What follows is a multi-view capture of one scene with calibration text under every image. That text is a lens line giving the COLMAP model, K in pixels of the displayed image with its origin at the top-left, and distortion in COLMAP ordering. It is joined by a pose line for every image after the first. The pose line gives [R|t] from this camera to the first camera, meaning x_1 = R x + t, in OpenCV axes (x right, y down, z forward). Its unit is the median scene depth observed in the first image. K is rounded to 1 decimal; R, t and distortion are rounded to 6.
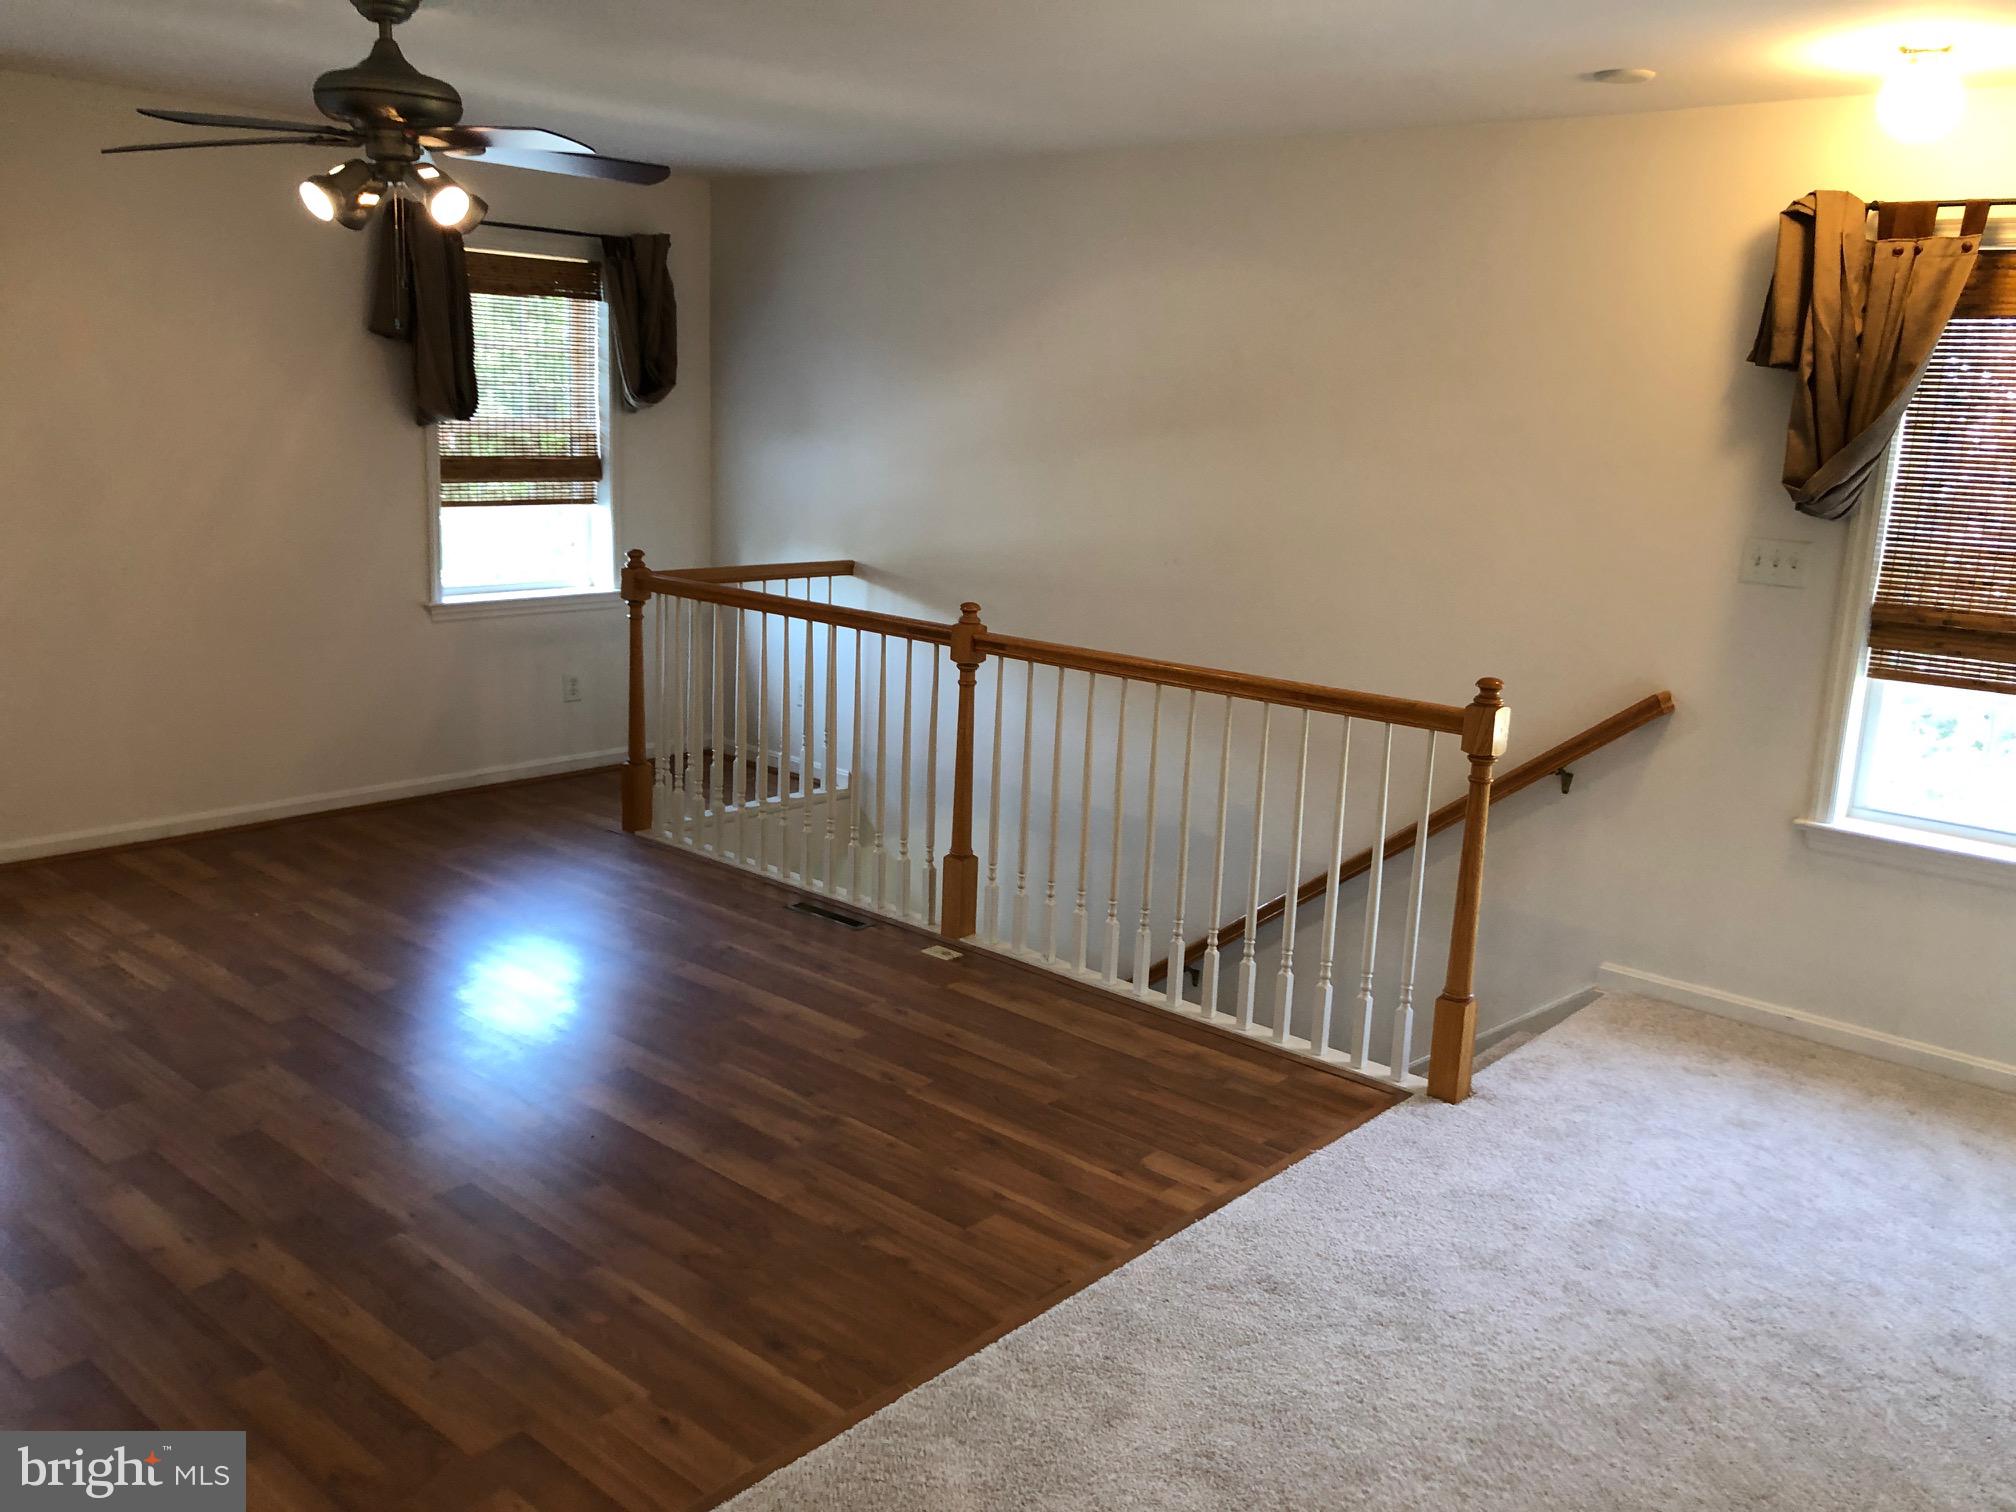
lens RADIAL K [[1647.7, 0, 982.2], [0, 1647.7, 752.7], [0, 0, 1]] dist [0.143678, -0.194883]
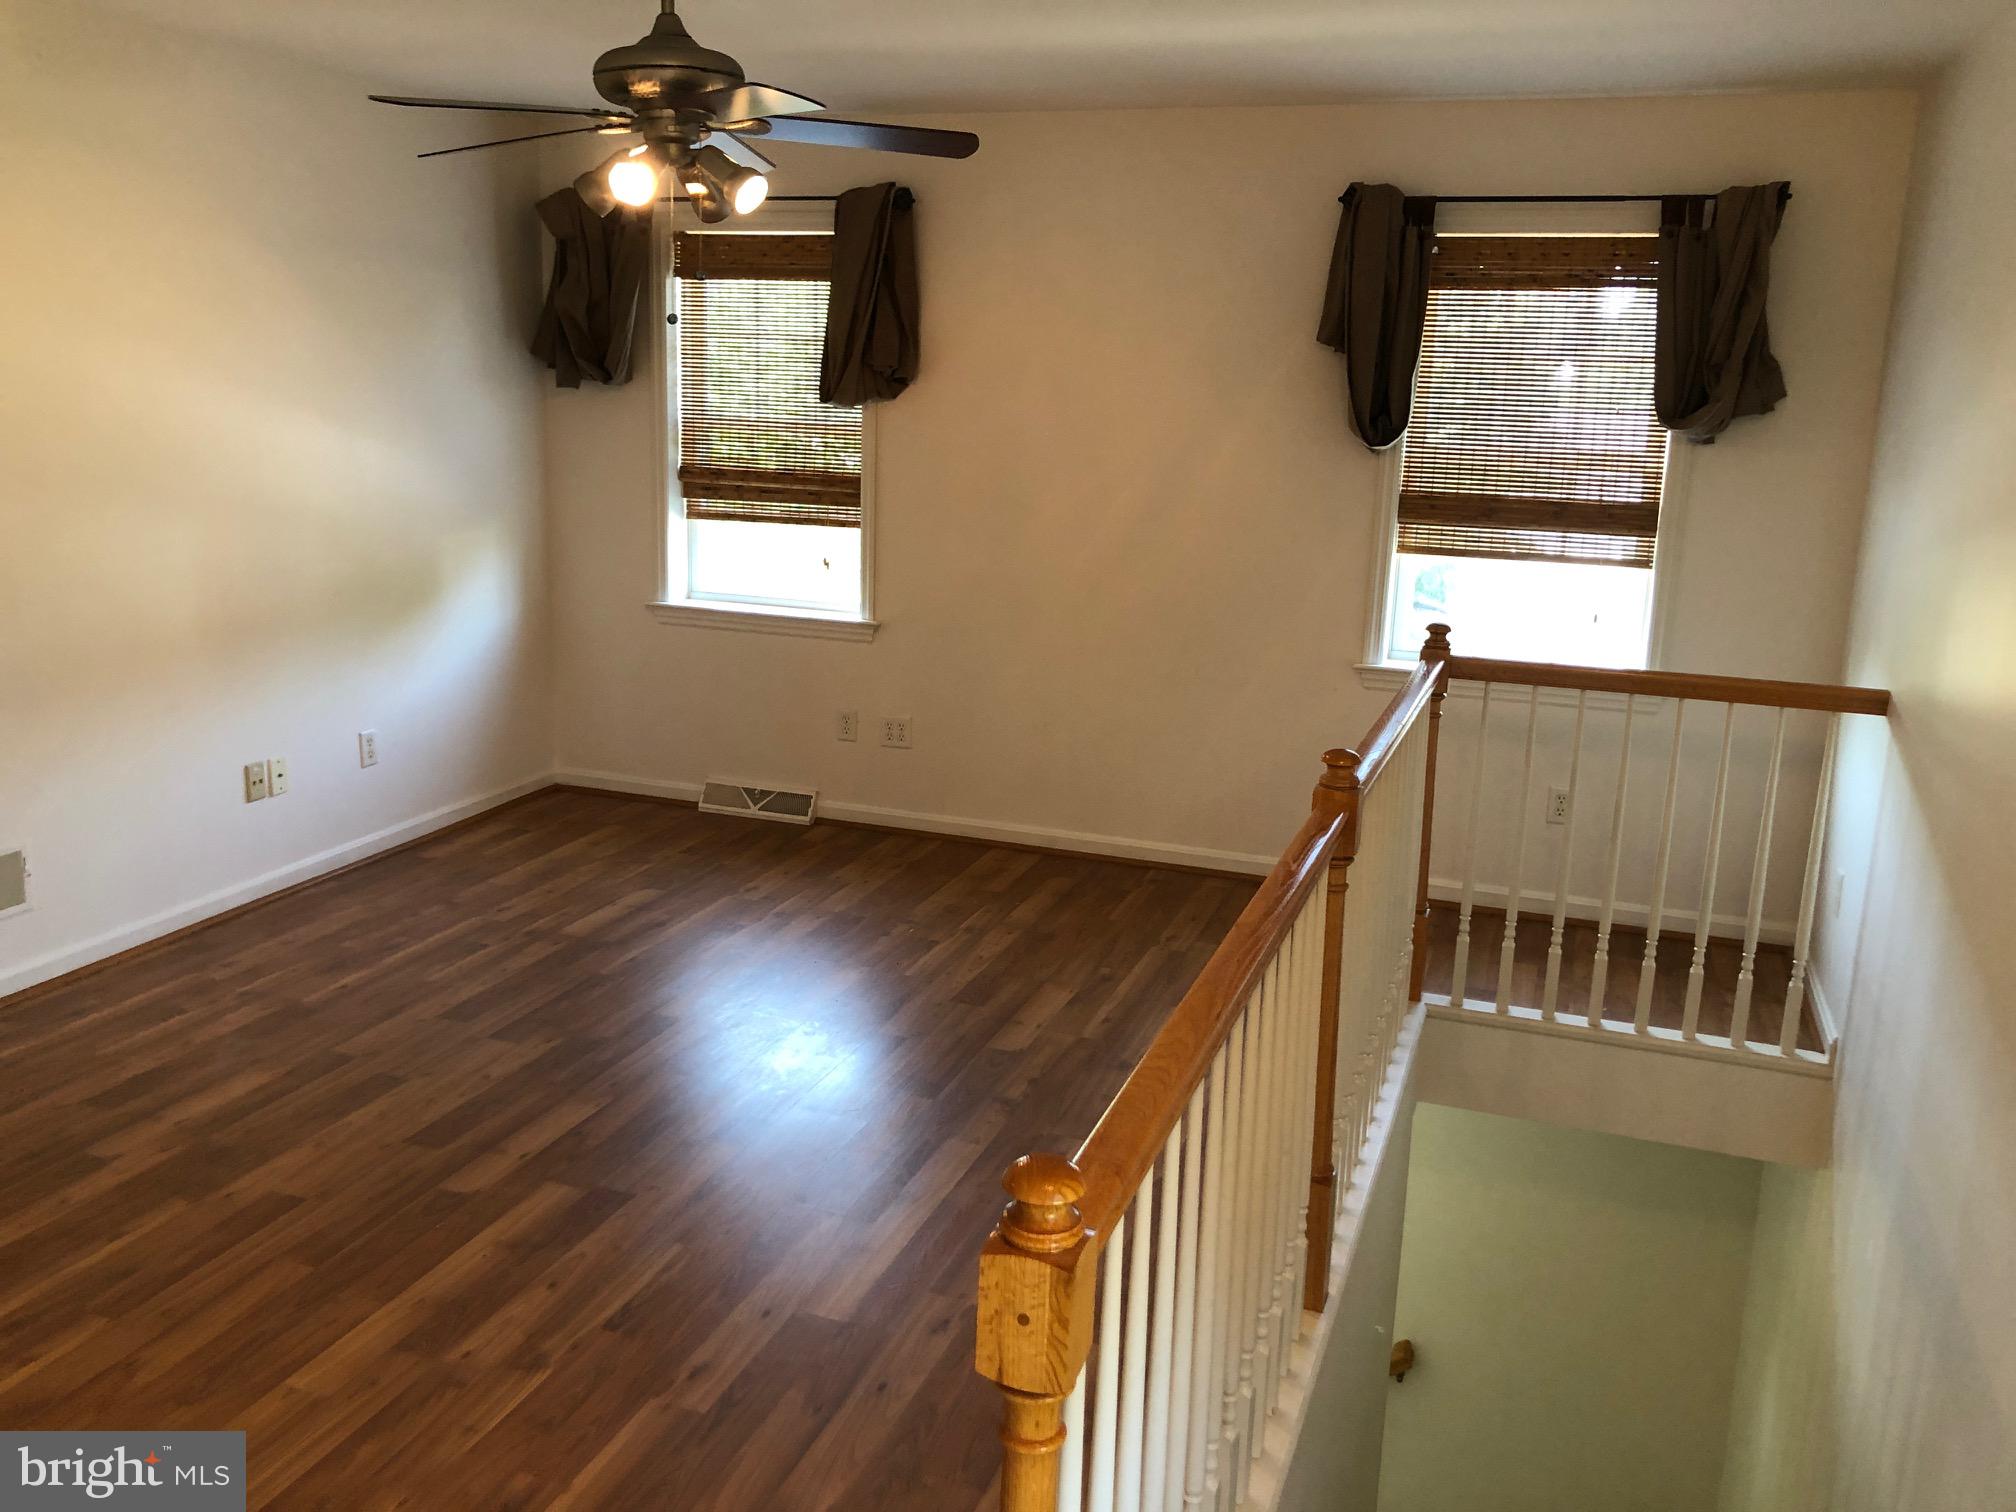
lens RADIAL K [[1705.1, 0, 1012.6], [0, 1705.1, 710.0], [0, 0, 1]] dist [0.067551, -0.000441]
pose [[0.377564, 0.166305, -0.910927, 0.608856], [-0.218721, 0.971921, 0.086785, -0.163568], [0.899781, 0.166472, 0.403337, 0.801354]]
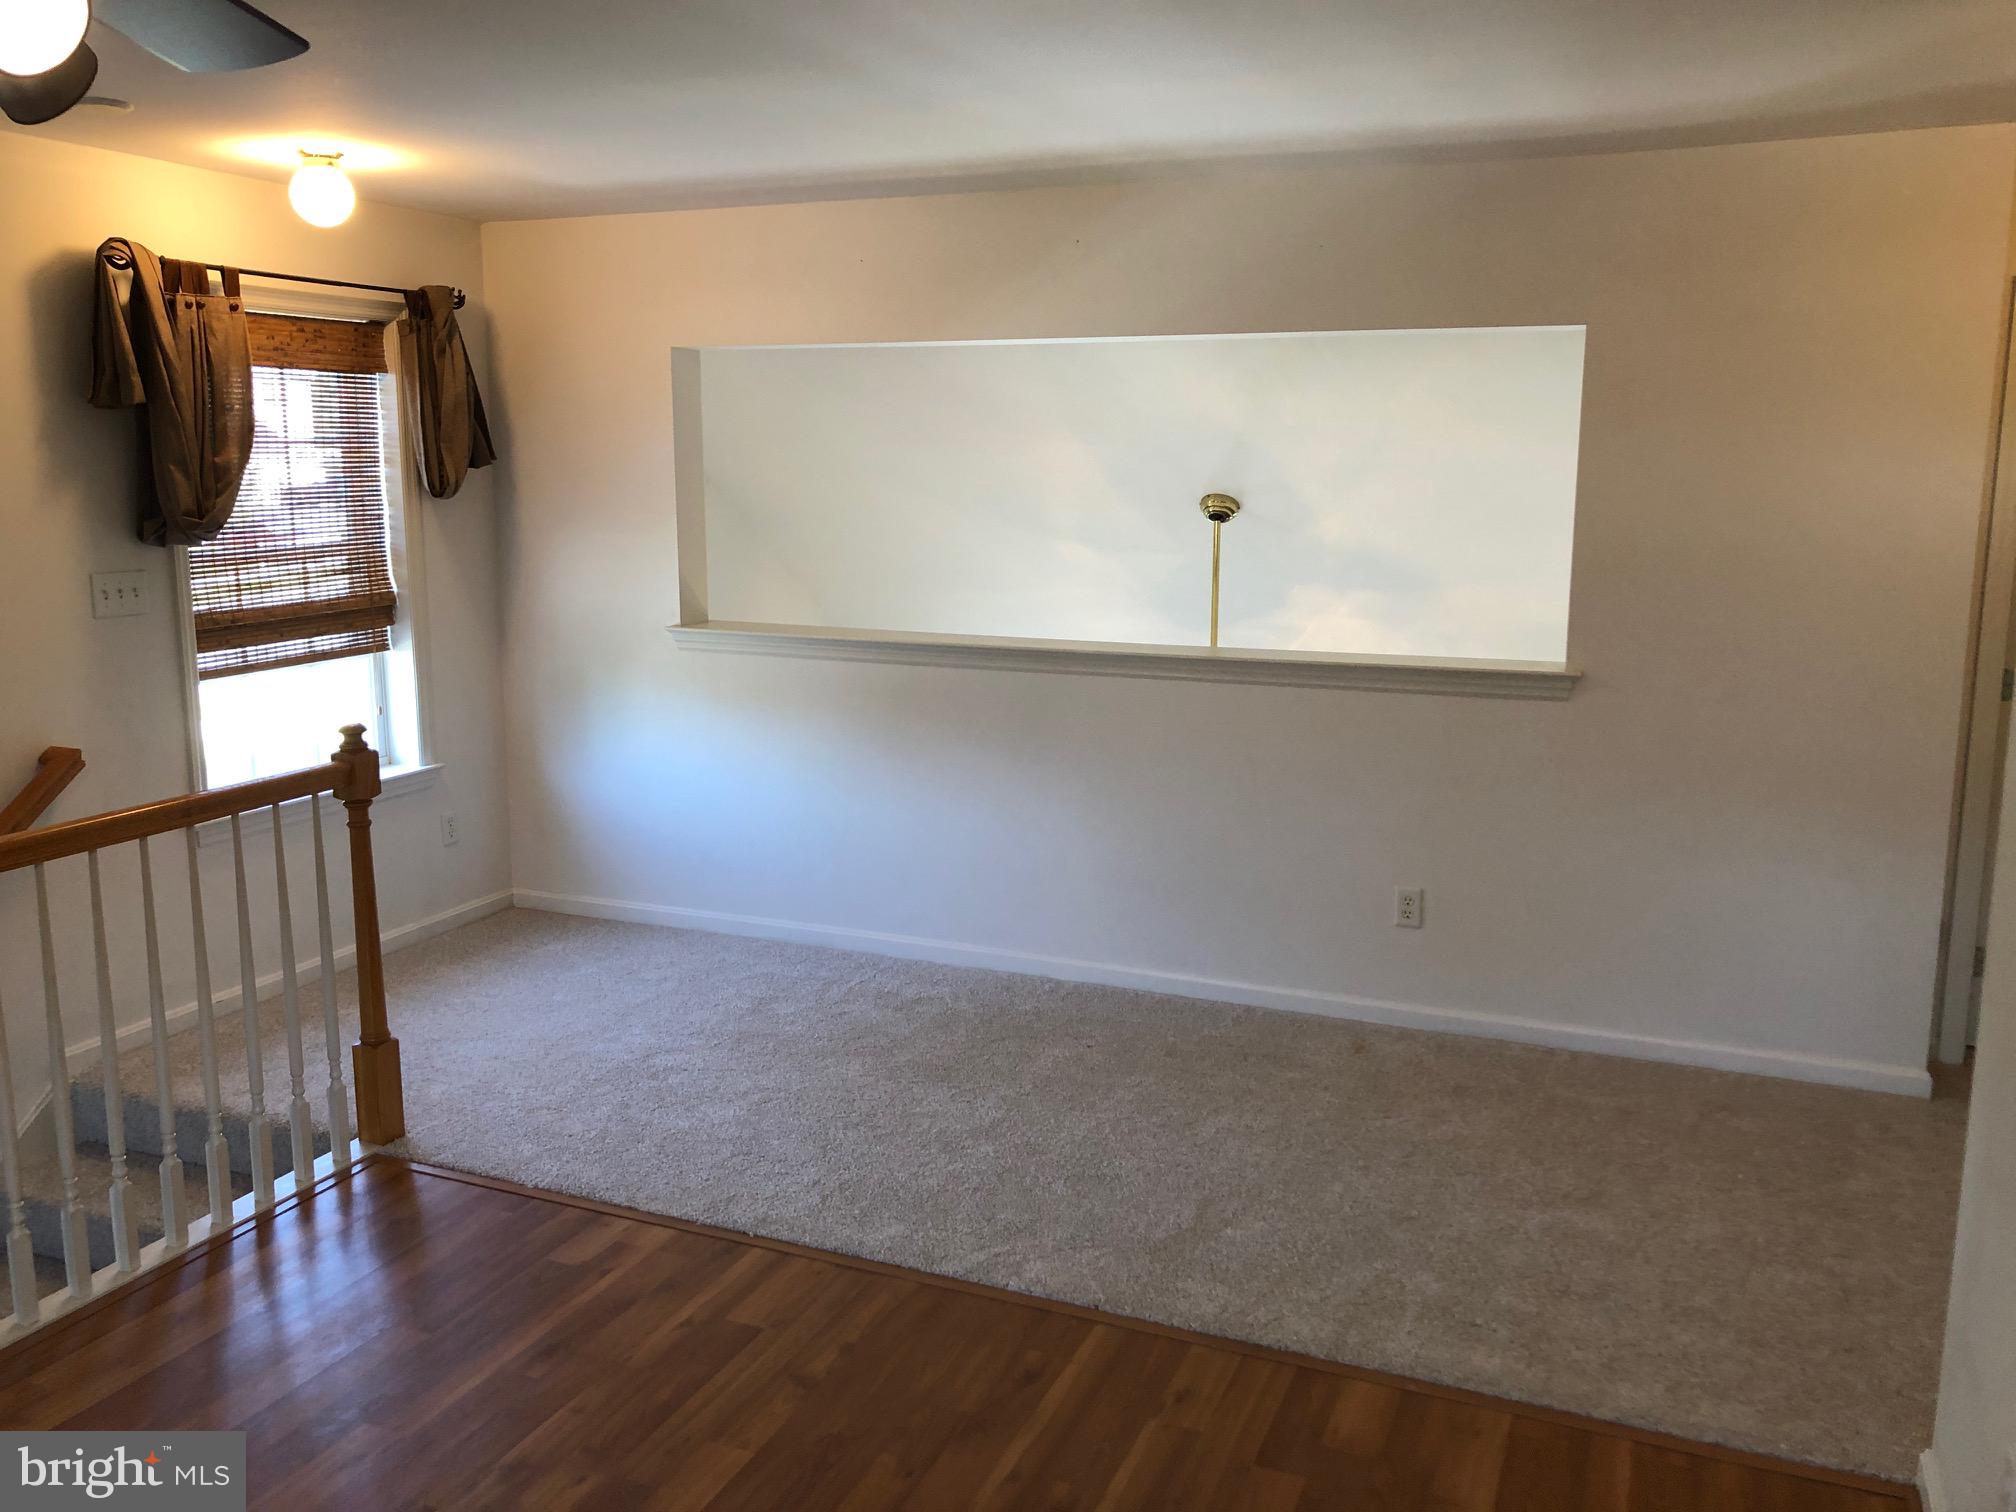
lens RADIAL K [[1705.1, 0, 1012.6], [0, 1705.1, 710.0], [0, 0, 1]] dist [0.067551, -0.000441]
pose [[-0.333084, -0.175200, 0.926477, -0.762848], [0.188120, 0.950483, 0.247372, -0.223226], [-0.923940, 0.256685, -0.283633, 0.893168]]
